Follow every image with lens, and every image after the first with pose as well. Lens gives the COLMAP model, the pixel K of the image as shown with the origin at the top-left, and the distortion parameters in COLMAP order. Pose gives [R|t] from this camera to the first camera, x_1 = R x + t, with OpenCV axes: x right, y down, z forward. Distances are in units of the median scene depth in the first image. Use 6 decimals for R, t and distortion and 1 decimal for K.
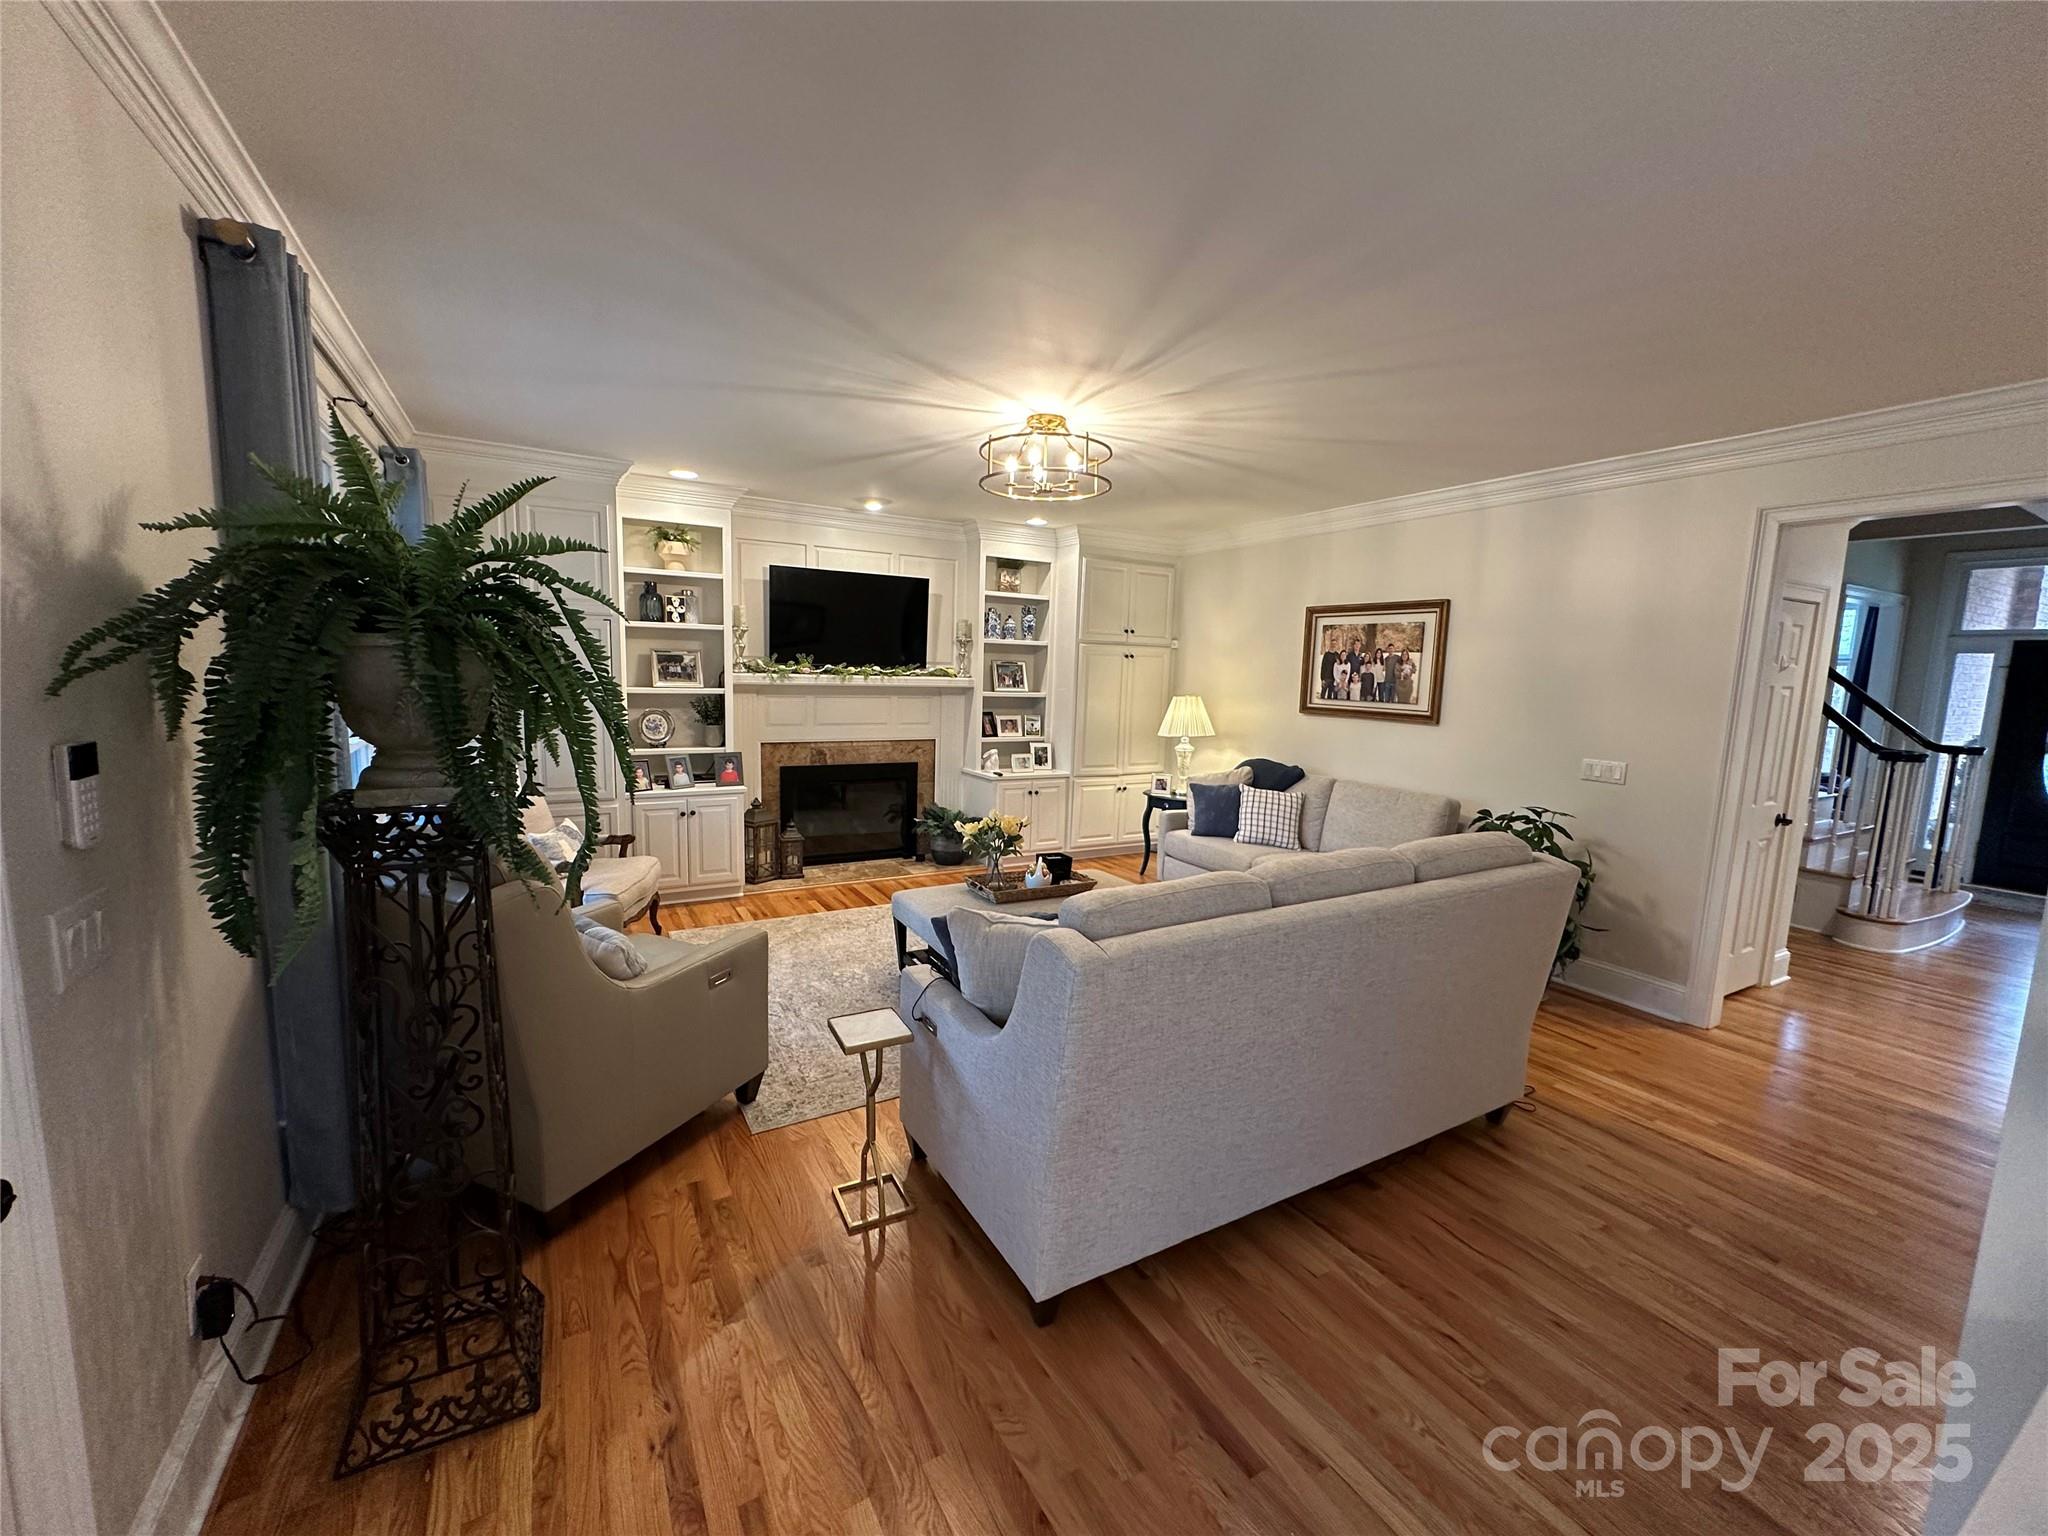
lens RADIAL K [[822.2, 0, 1018.5], [0, 822.2, 761.7], [0, 0, 1]] dist [-0.002482, 0.000380]
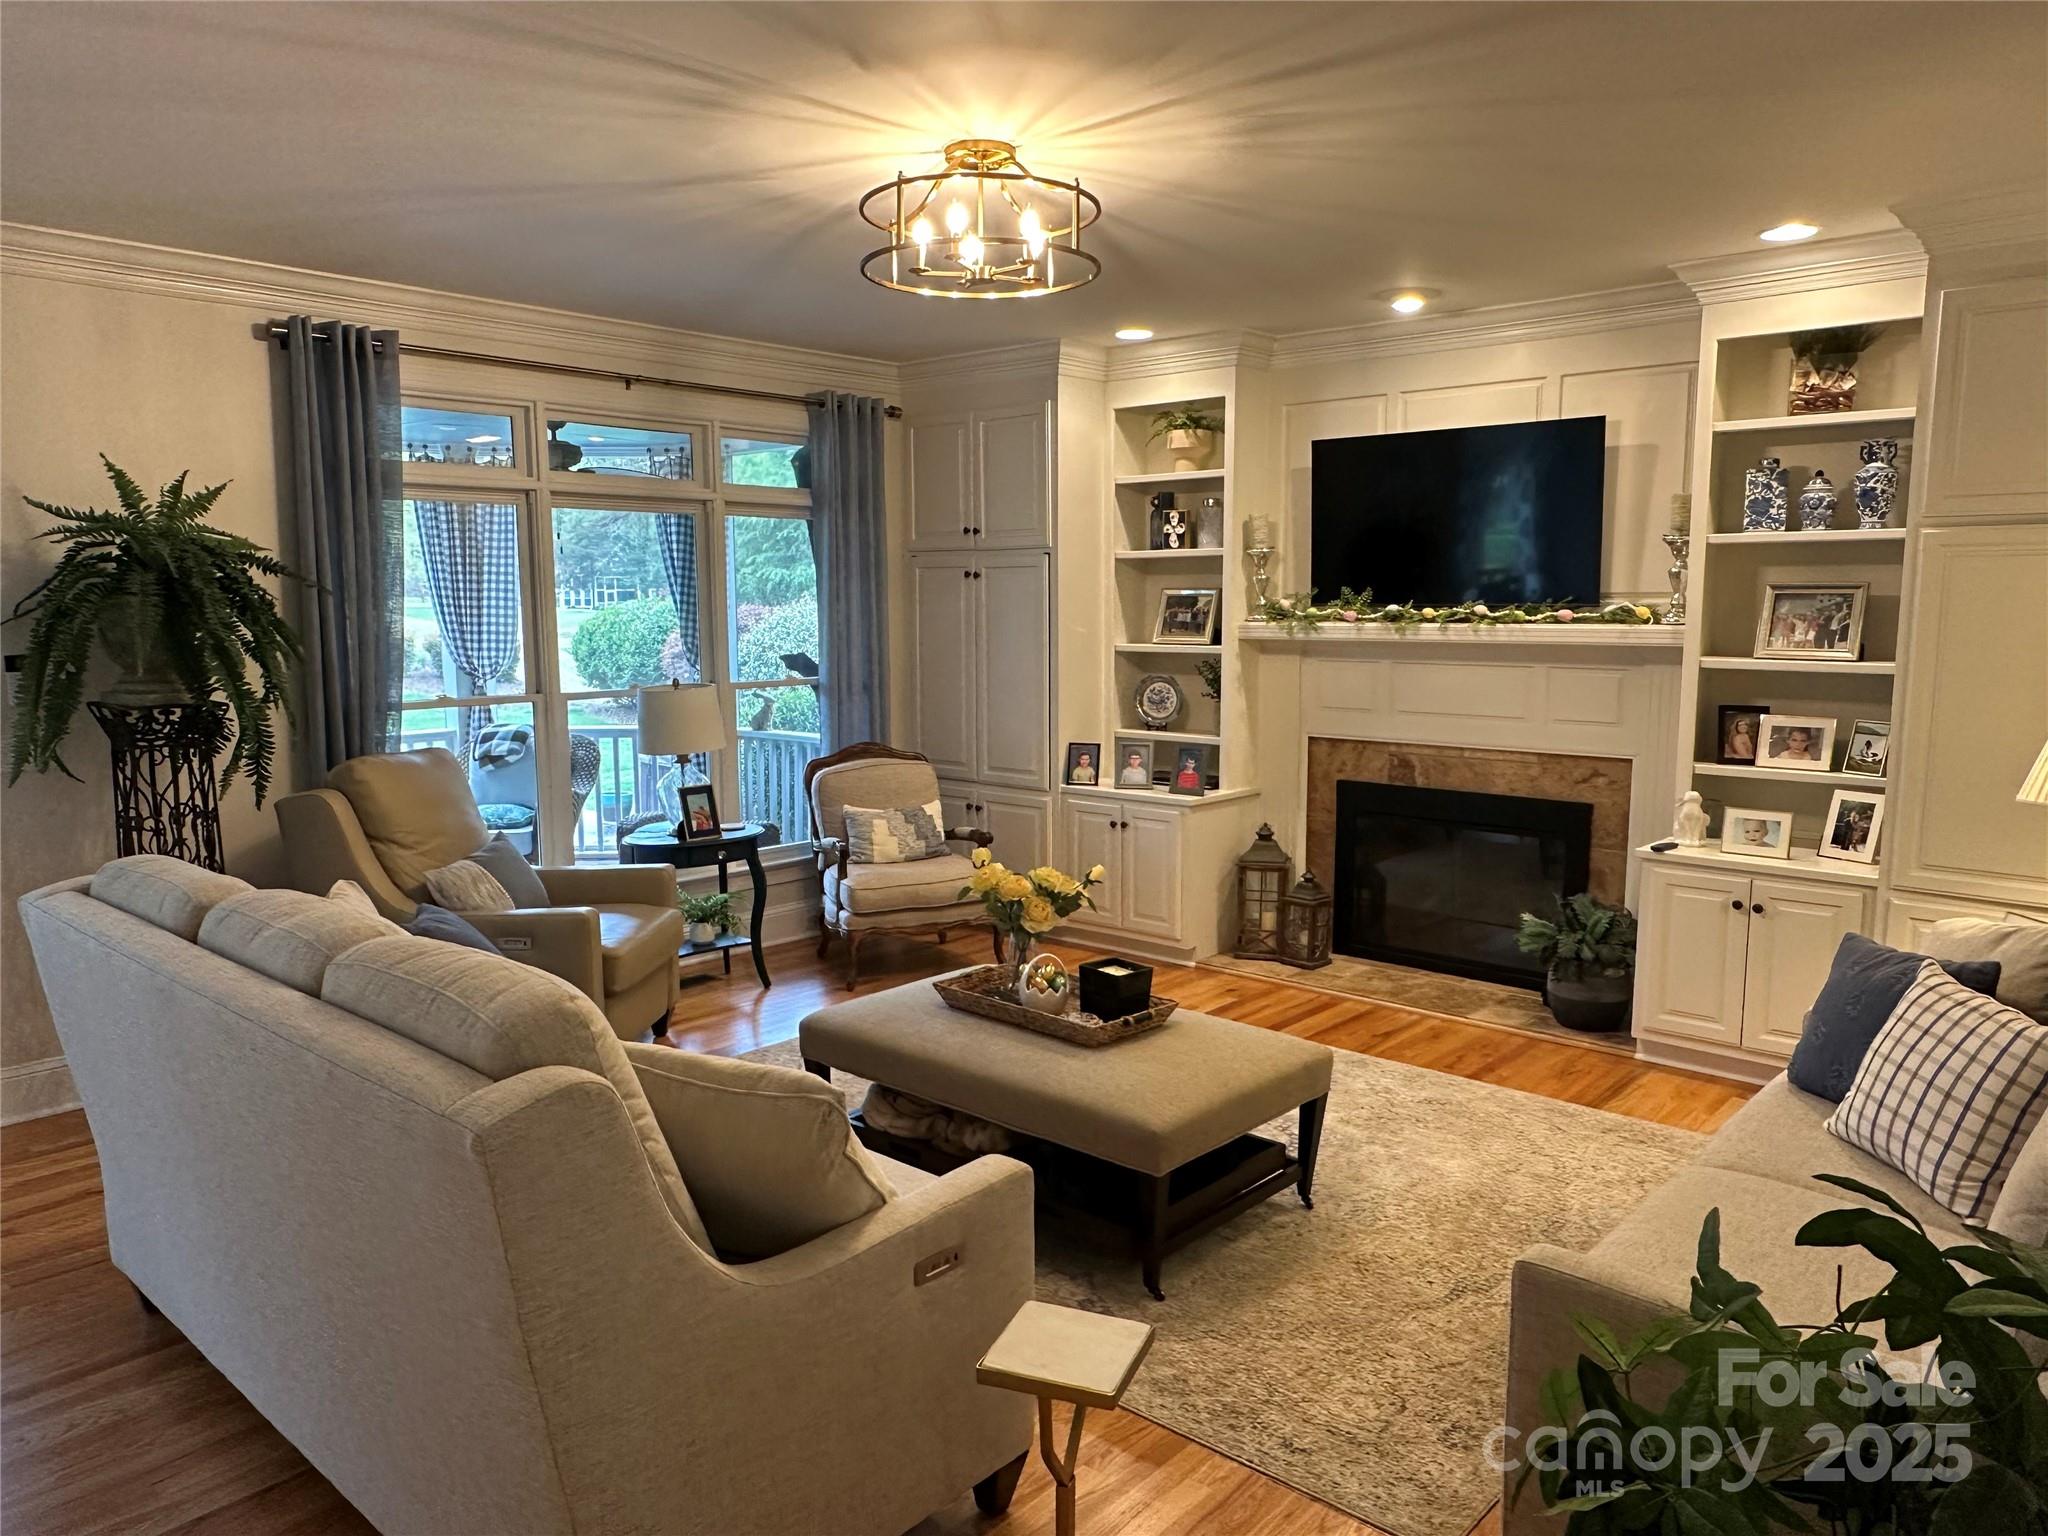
lens RADIAL K [[1417.0, 0, 1019.6], [0, 1417.0, 779.7], [0, 0, 1]] dist [-0.005319, 0.007219]
pose [[0.310690, 0.092211, -0.946028, 0.598874], [-0.095290, 0.993291, 0.065523, -0.038585], [0.945723, 0.069790, 0.317392, 0.460911]]
